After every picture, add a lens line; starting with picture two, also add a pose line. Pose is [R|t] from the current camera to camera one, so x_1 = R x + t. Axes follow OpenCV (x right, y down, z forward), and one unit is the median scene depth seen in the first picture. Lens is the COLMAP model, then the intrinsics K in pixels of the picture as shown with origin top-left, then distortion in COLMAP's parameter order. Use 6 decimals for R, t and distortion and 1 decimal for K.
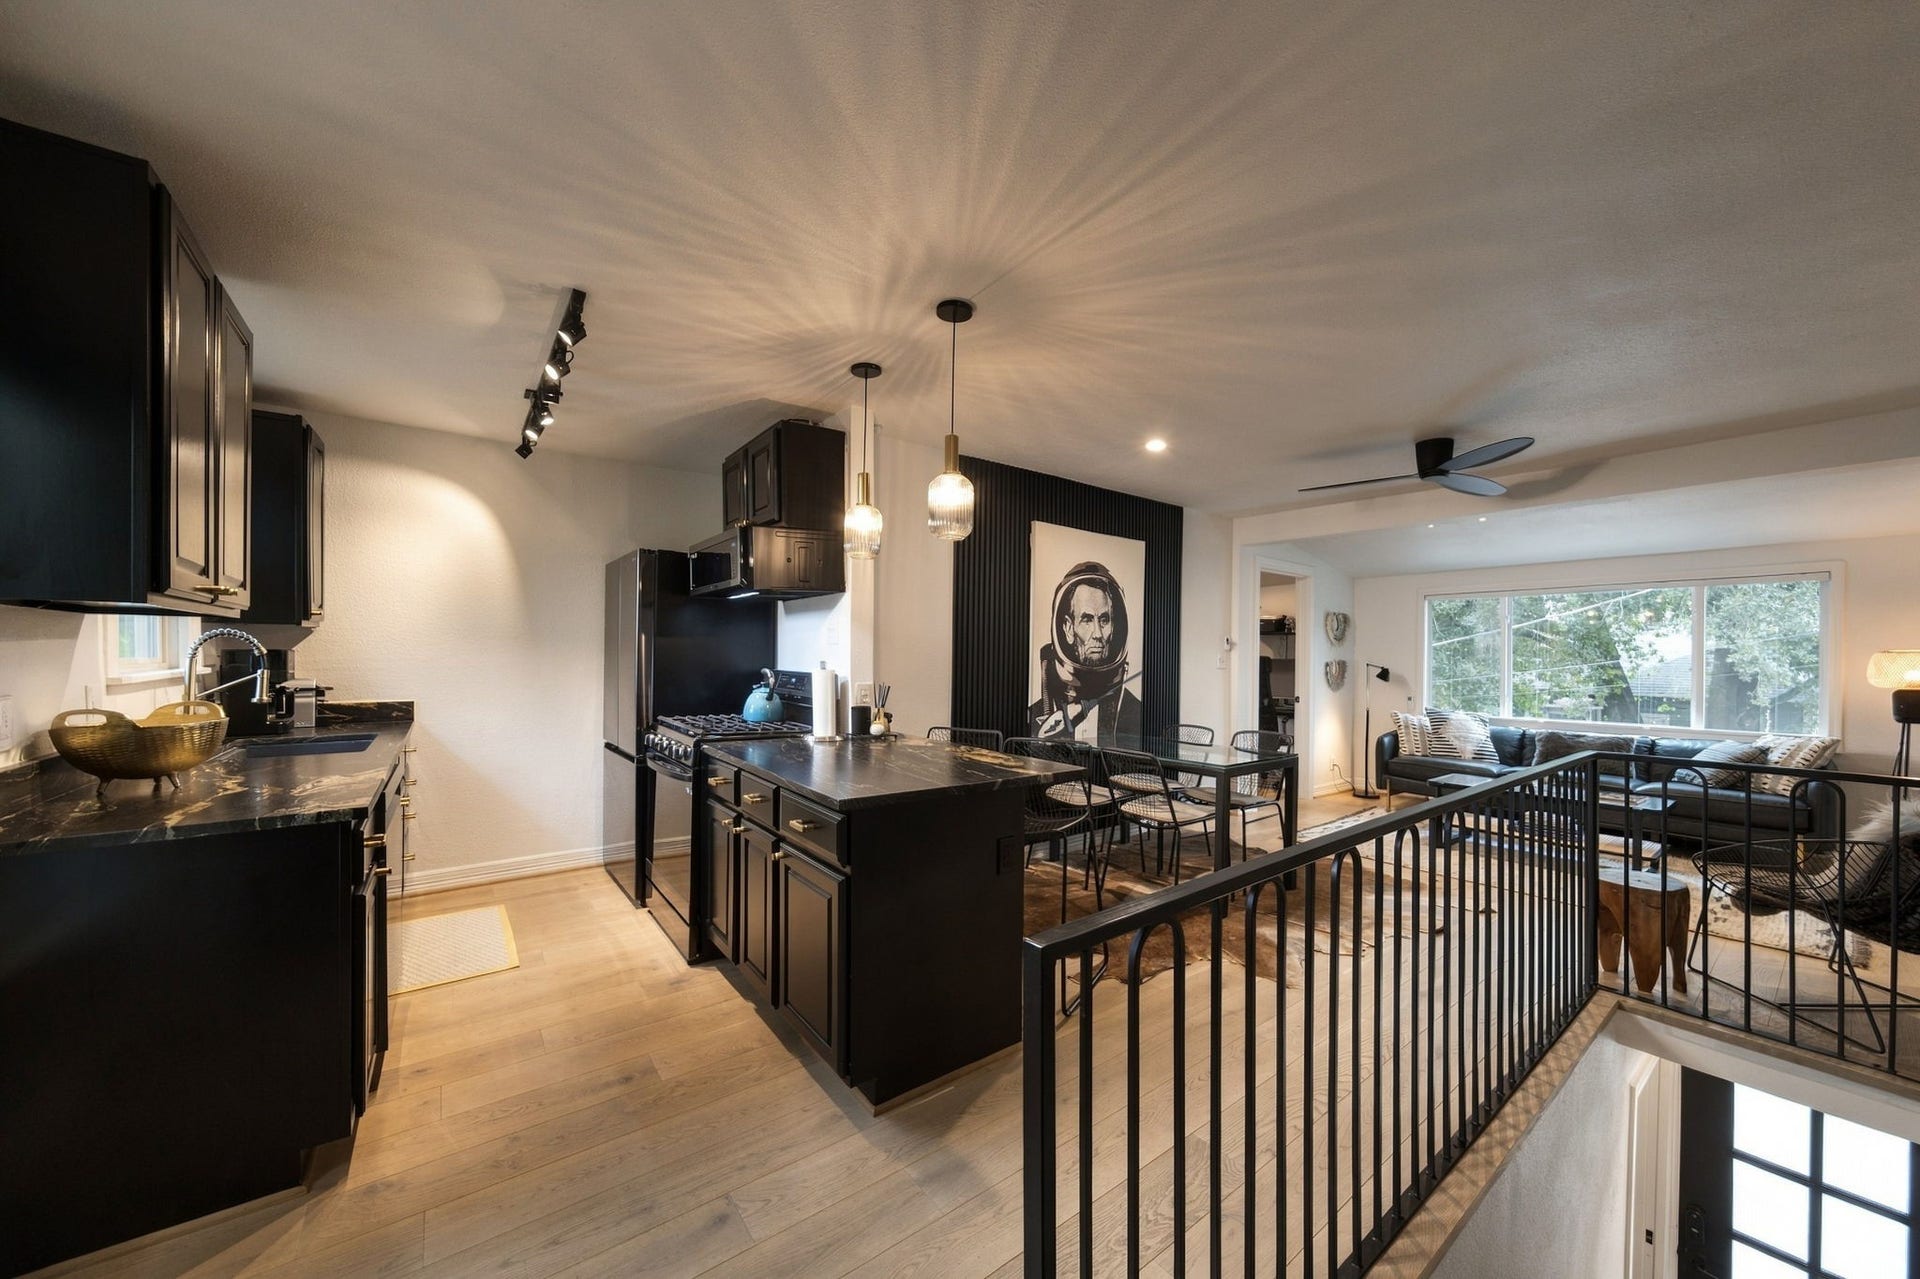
lens RADIAL K [[702.4, 0, 1017.3], [0, 702.4, 650.5], [0, 0, 1]] dist [0.000012, 0.000070]
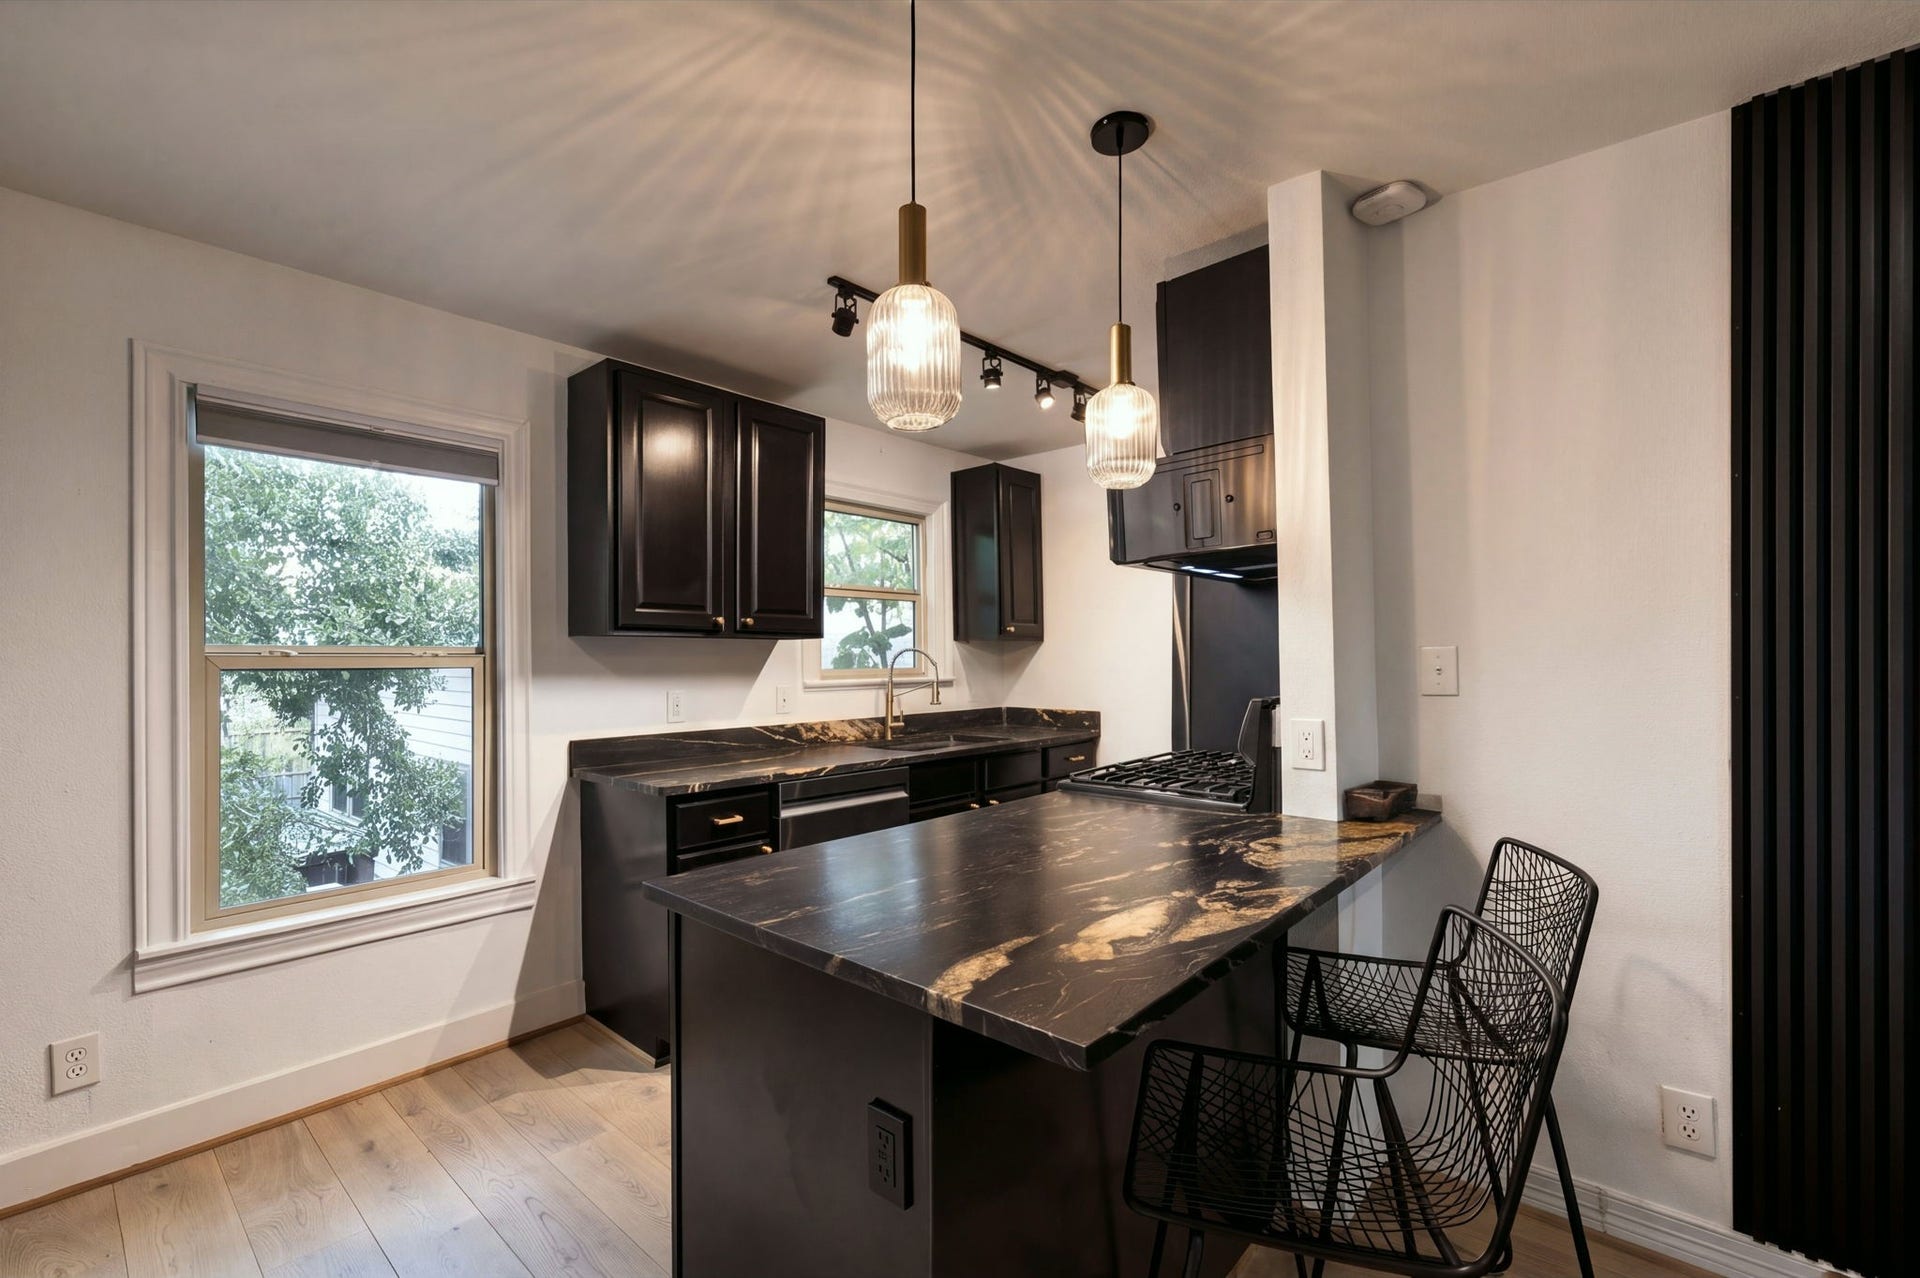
lens RADIAL K [[823.2, 0, 982.1], [0, 823.2, 656.5], [0, 0, 1]] dist [0.001338, 0.001205]
pose [[0.160678, -0.015619, -0.986883, 0.362846], [0.009633, 0.999852, -0.014256, 0.008436], [0.986960, -0.007216, 0.160805, 0.750391]]
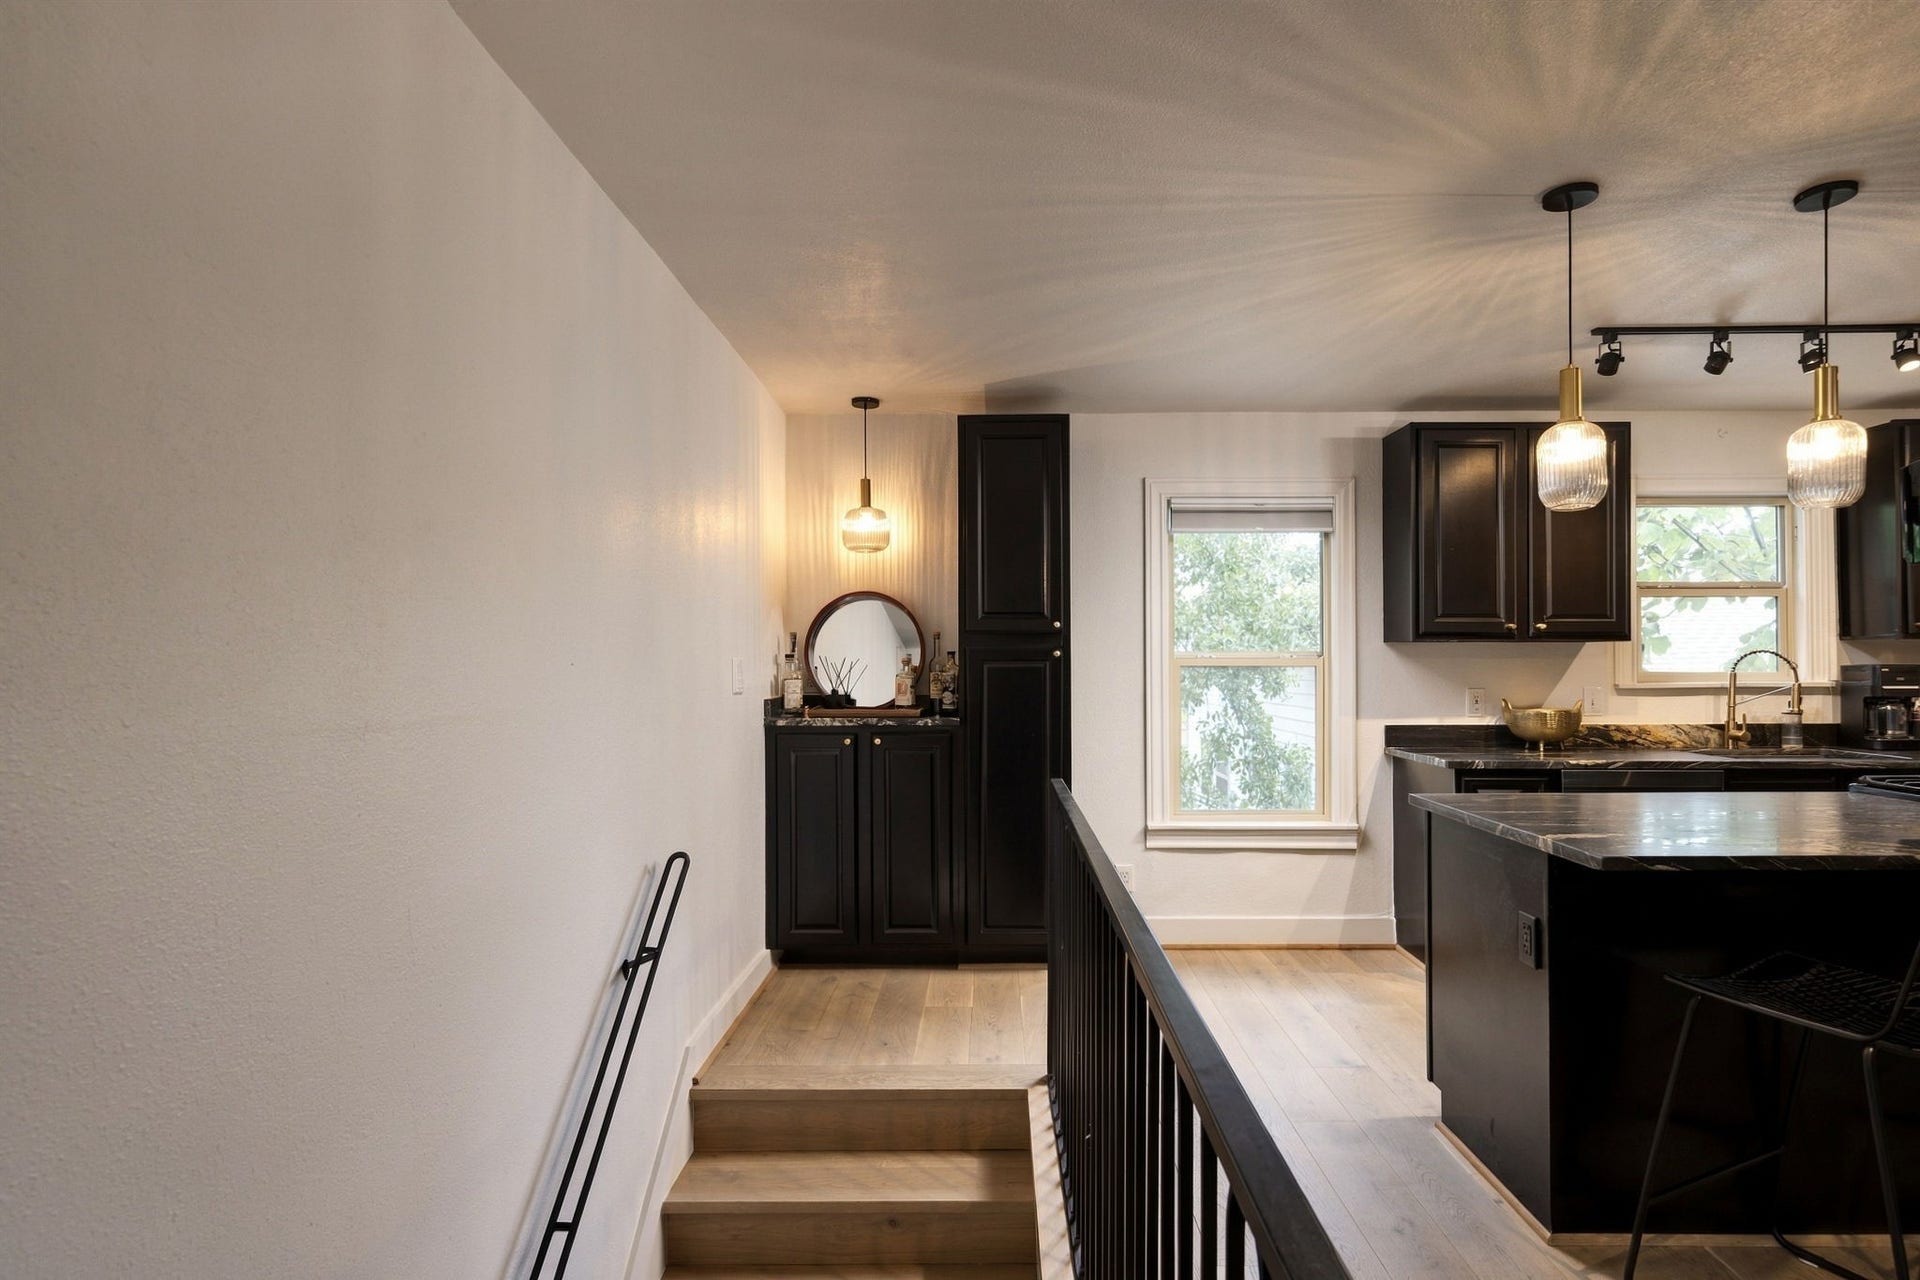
lens RADIAL K [[1052.9, 0, 967.0], [0, 1052.9, 657.4], [0, 0, 1]] dist [-0.003095, -0.000552]
pose [[-0.656063, -0.011207, -0.754623, 0.930382], [-0.003102, 0.999921, -0.012154, 0.009852], [0.754700, -0.005633, -0.656046, 0.990504]]
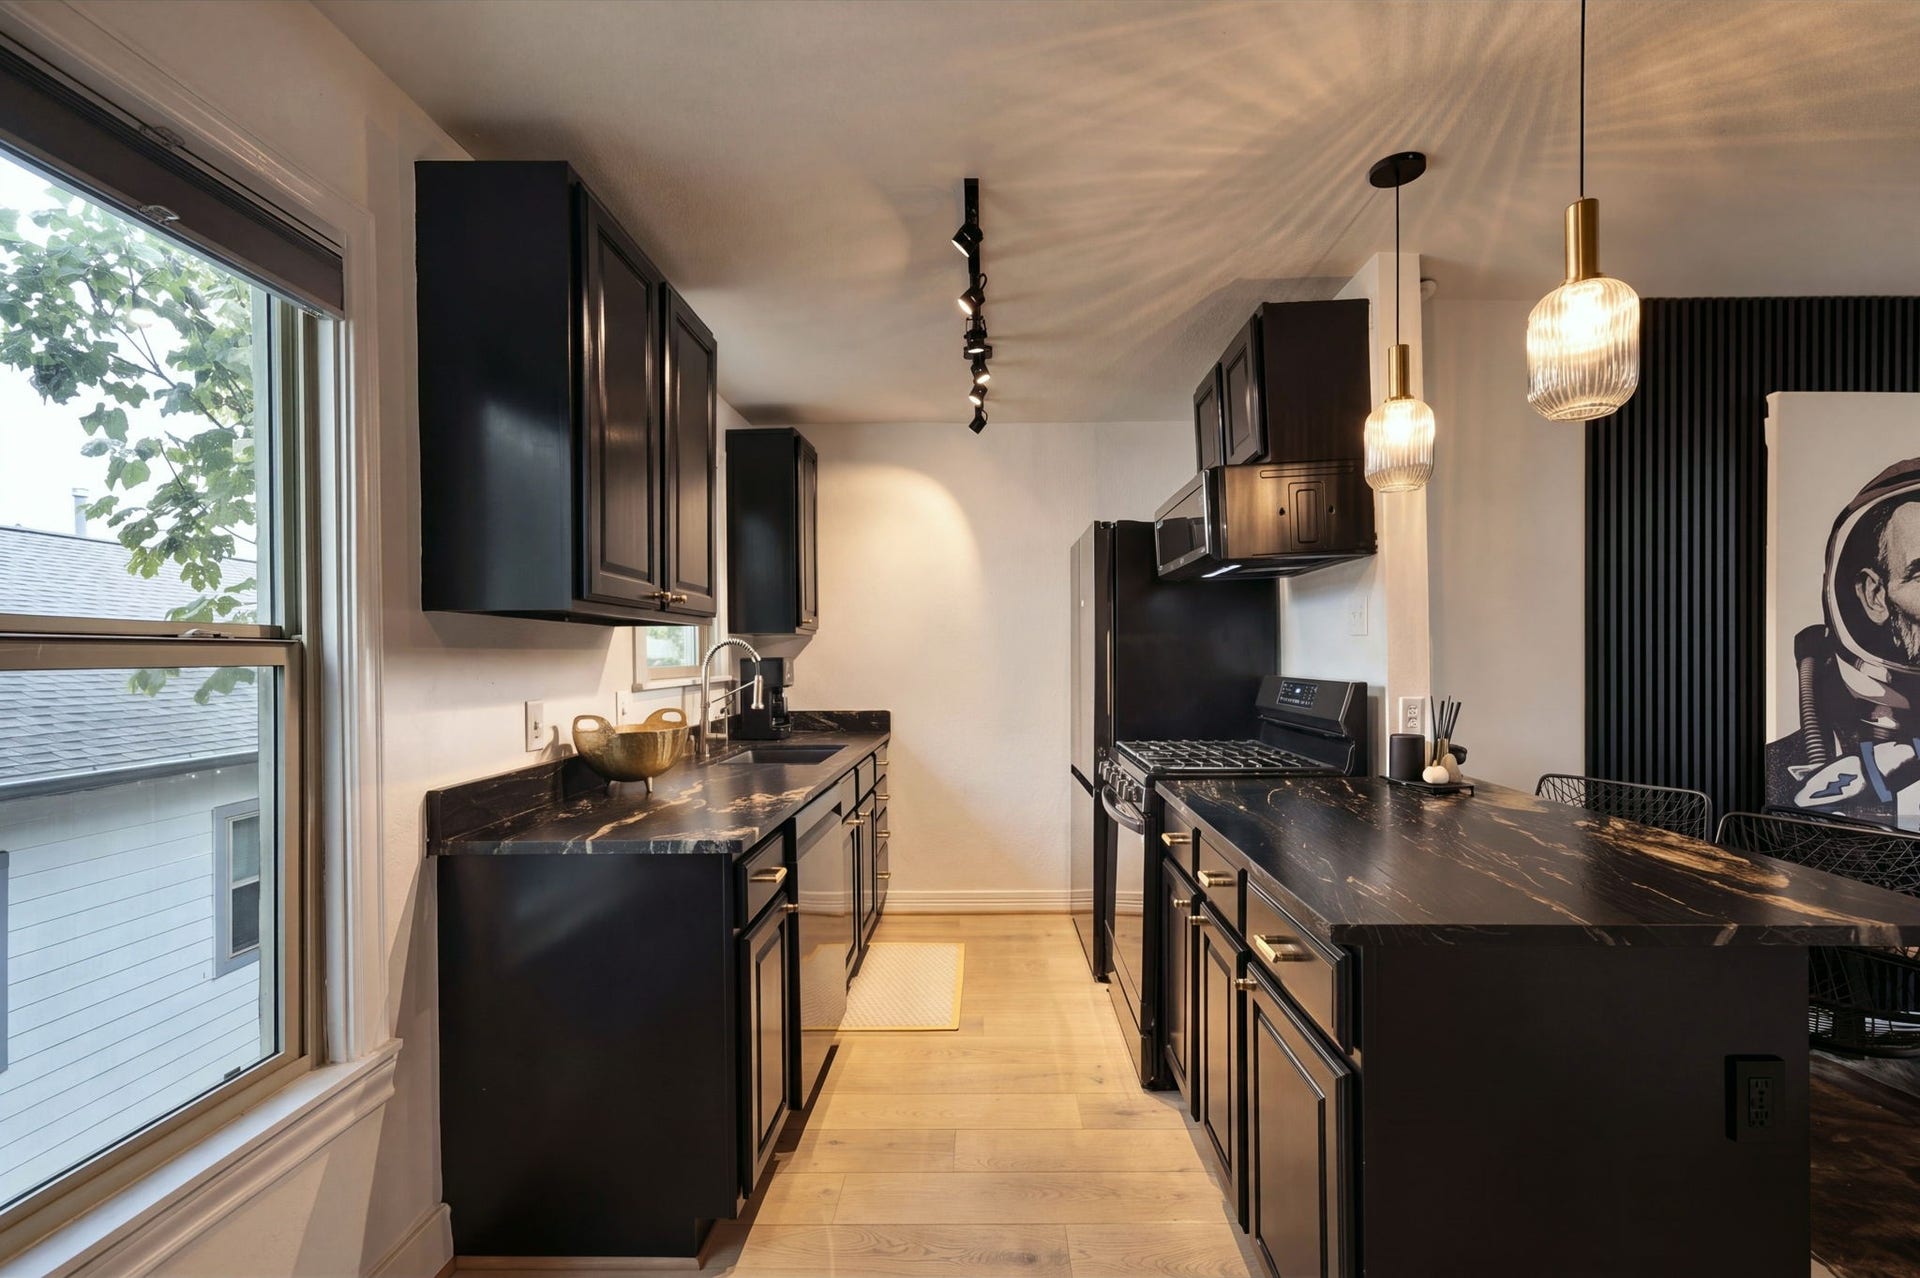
lens RADIAL K [[823.2, 0, 982.1], [0, 823.2, 656.5], [0, 0, 1]] dist [0.001338, 0.001205]
pose [[0.749439, -0.016841, -0.661860, -0.025005], [0.019629, 0.999802, -0.003214, 0.005526], [0.661783, -0.010583, 0.749621, 0.236567]]
